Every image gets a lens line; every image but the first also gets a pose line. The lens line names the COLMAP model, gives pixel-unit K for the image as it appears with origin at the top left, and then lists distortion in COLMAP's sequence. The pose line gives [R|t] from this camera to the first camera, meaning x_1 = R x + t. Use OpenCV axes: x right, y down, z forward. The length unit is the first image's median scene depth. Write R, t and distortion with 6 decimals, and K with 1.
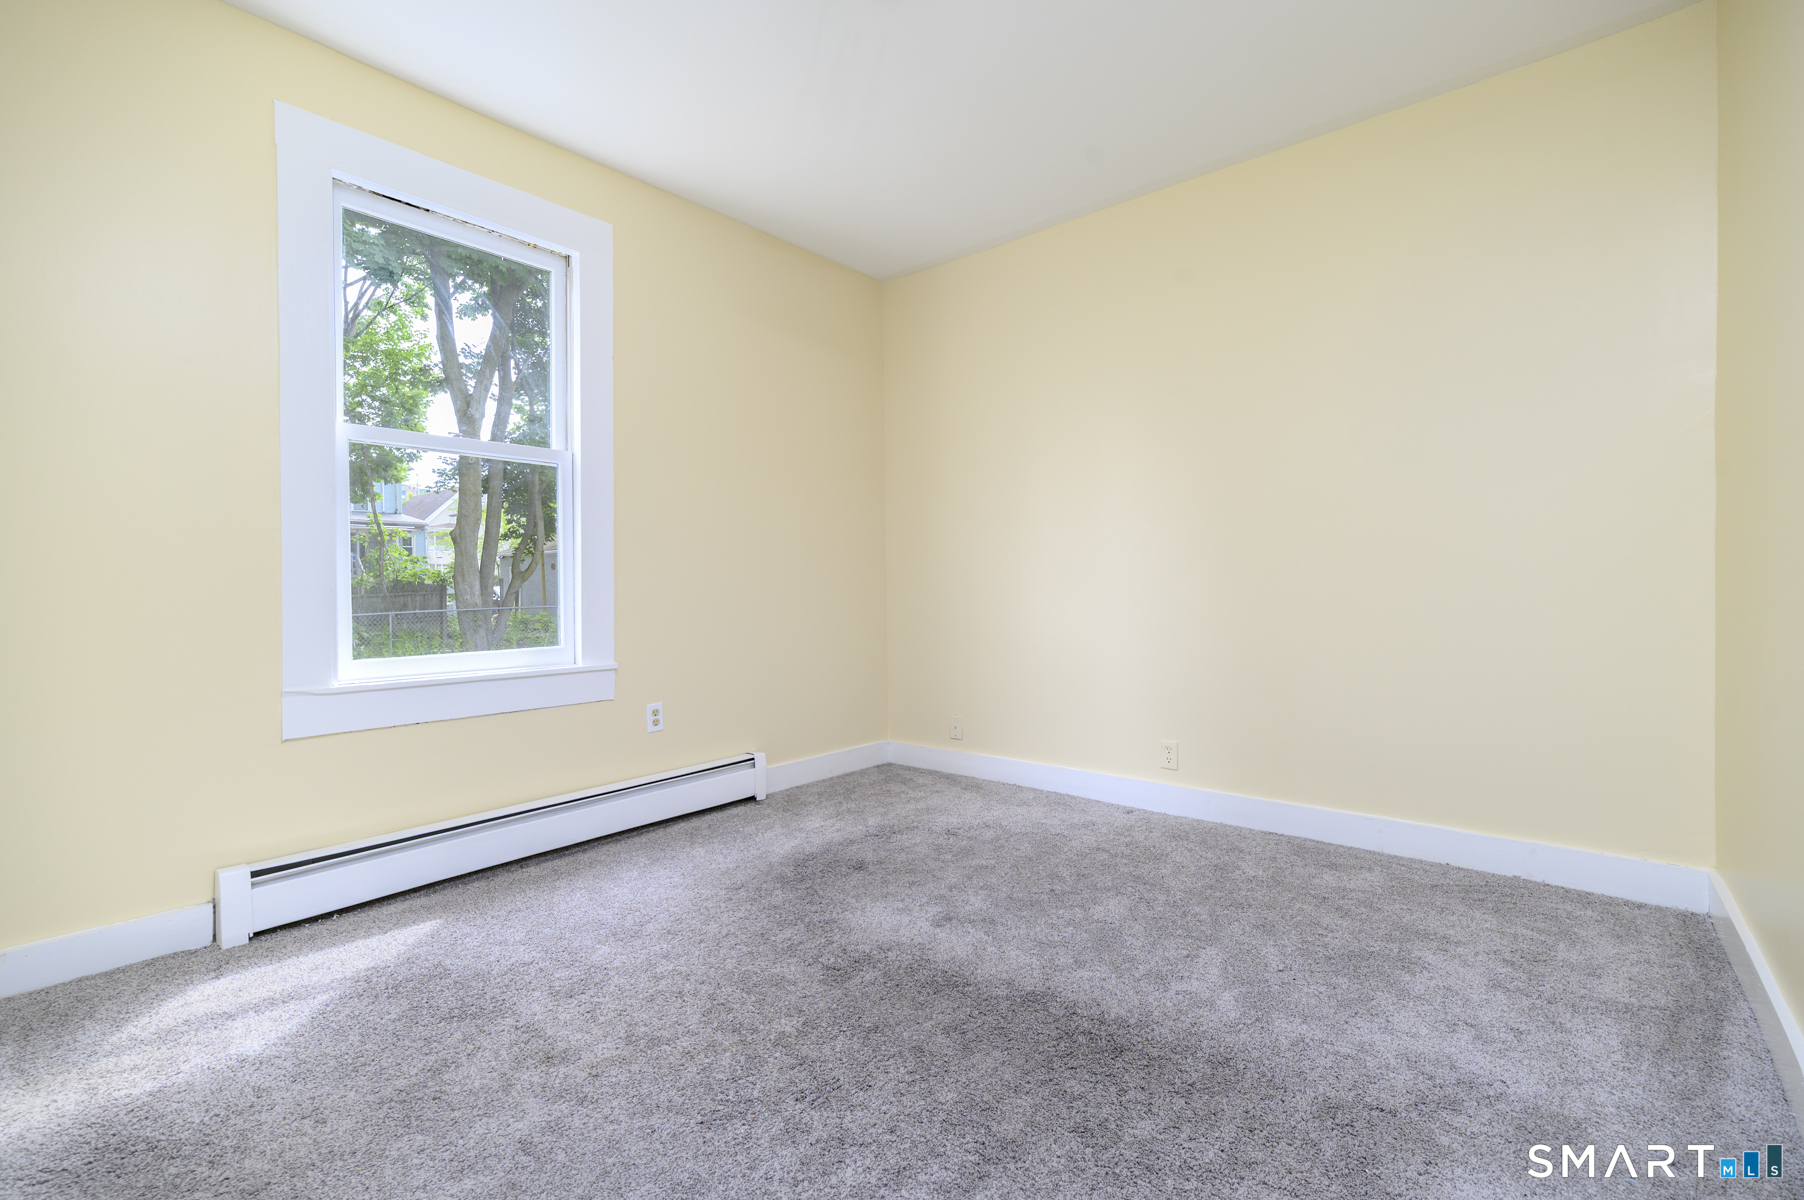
lens RADIAL K [[784.2, 0, 897.5], [0, 784.2, 592.4], [0, 0, 1]] dist [0.000791, 0.000003]
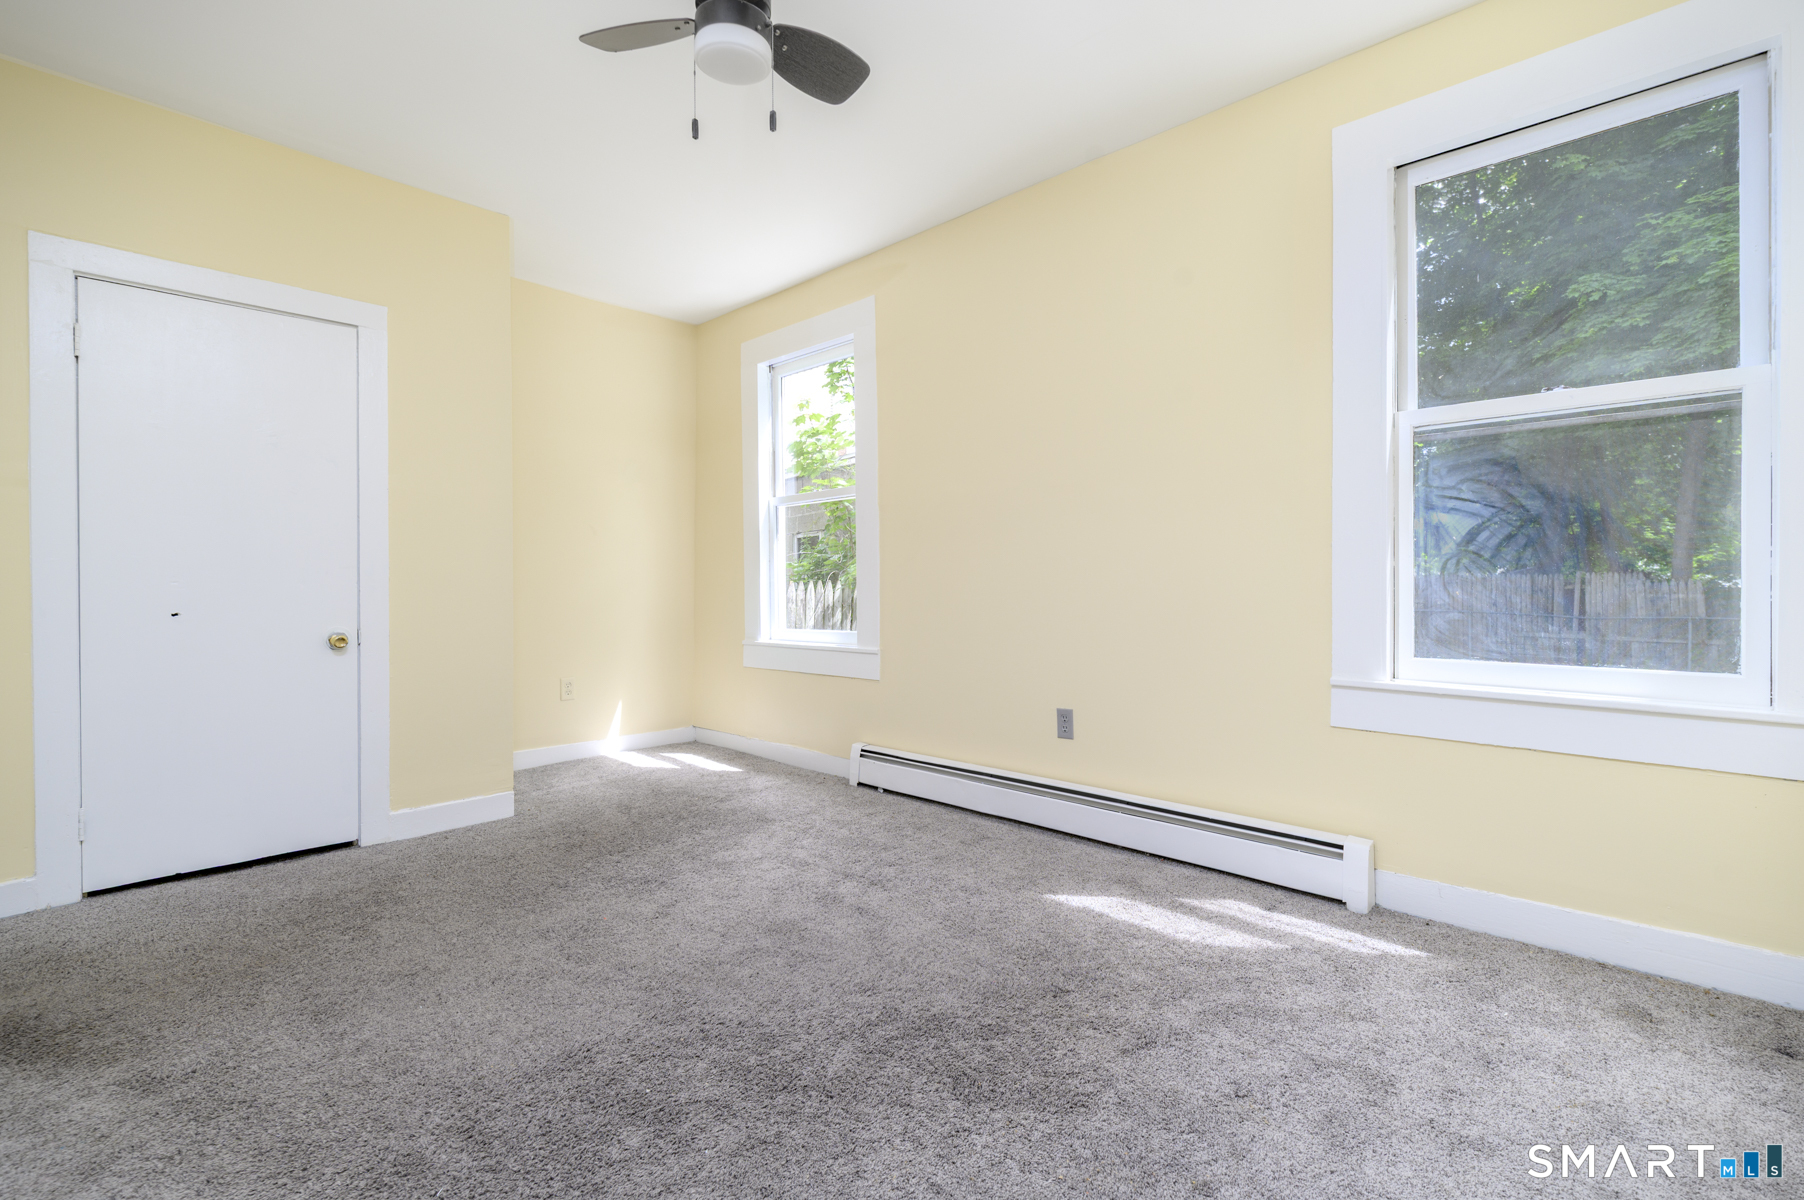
lens RADIAL K [[784.2, 0, 897.5], [0, 784.2, 592.4], [0, 0, 1]] dist [0.000791, 0.000003]
pose [[-0.089243, 0.011164, -0.995947, 0.454430], [0.001091, 0.999938, 0.011111, -0.005462], [0.996009, -0.000095, -0.089250, 0.627631]]
